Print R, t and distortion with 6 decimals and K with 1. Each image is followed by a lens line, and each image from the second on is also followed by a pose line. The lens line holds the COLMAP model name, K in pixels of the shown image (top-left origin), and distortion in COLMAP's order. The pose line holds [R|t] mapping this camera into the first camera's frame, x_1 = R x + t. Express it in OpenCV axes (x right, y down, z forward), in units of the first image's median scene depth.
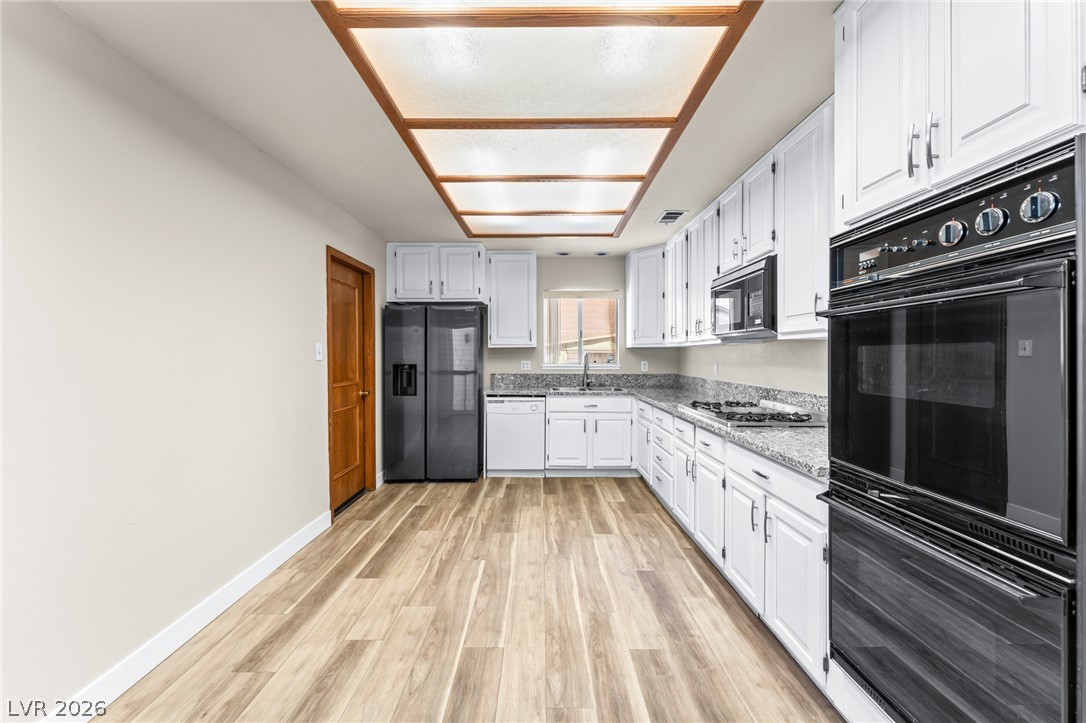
lens RADIAL K [[438.2, 0, 542.8], [0, 438.2, 358.1], [0, 0, 1]] dist [0.001079, -0.000143]
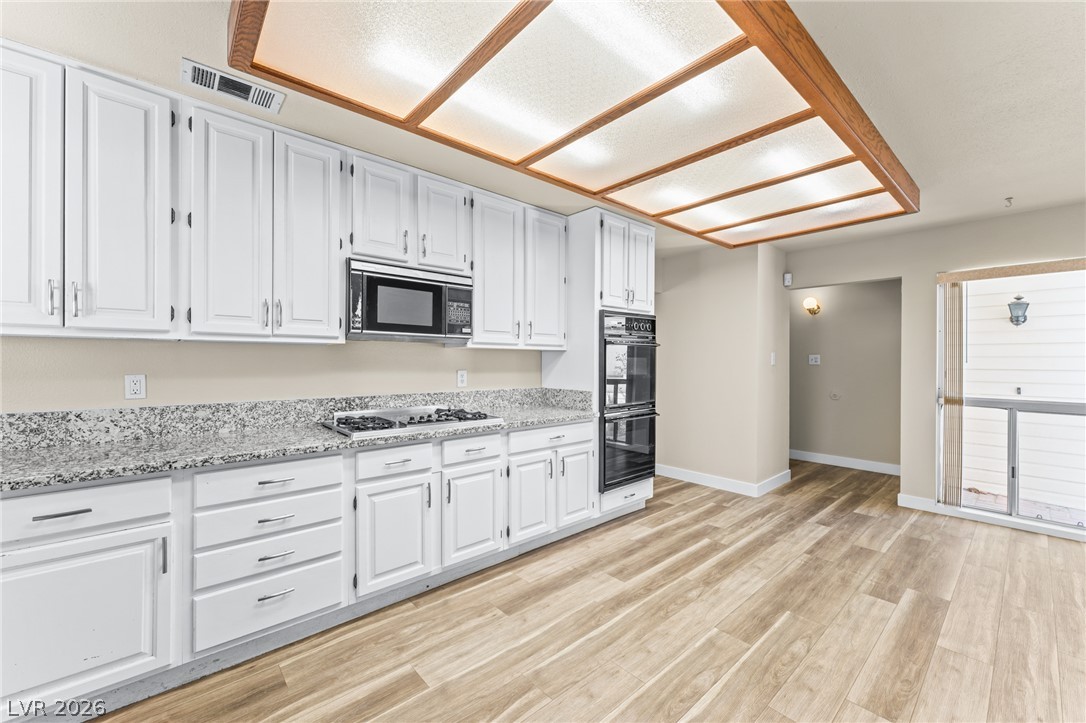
lens RADIAL K [[432.1, 0, 543.0], [0, 432.1, 361.5], [0, 0, 1]] dist [0.001306, 0.000001]
pose [[-0.661097, -0.004895, 0.750284, -0.401382], [-0.000331, 0.999981, 0.006233, -0.008545], [-0.750300, 0.003873, -0.661086, 1.328707]]
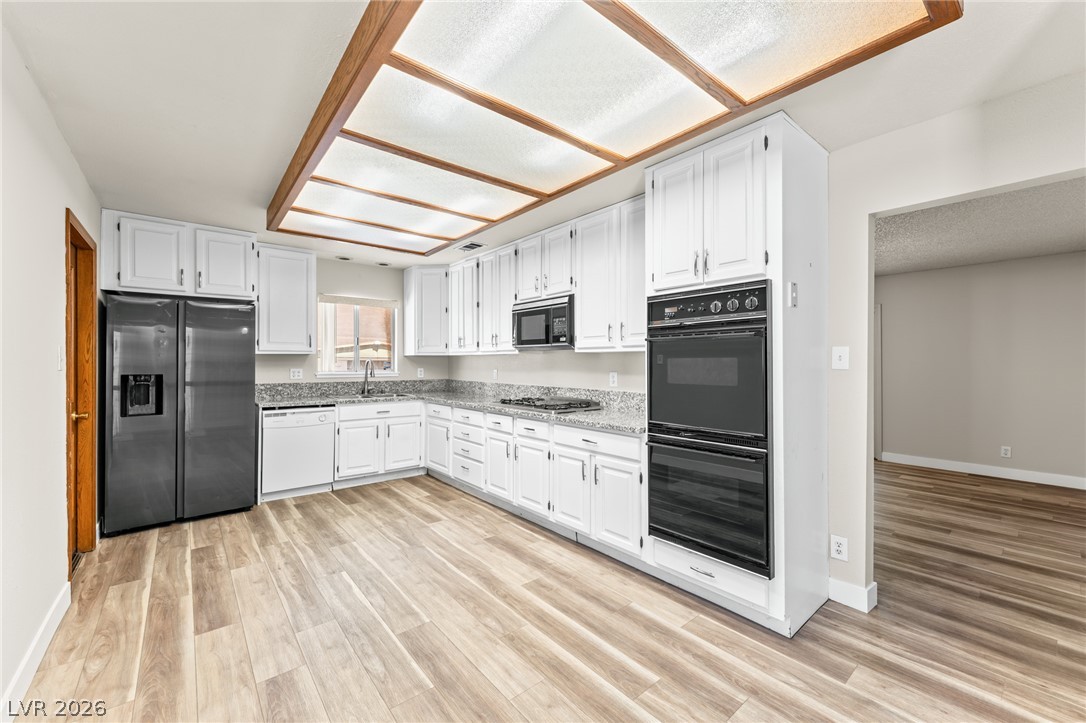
lens RADIAL K [[432.1, 0, 543.0], [0, 432.1, 361.5], [0, 0, 1]] dist [0.001306, 0.000001]
pose [[0.770472, 0.001637, 0.637472, -0.378417], [0.003719, 0.999968, -0.007062, -0.001192], [-0.637463, 0.007812, 0.770441, -0.034019]]
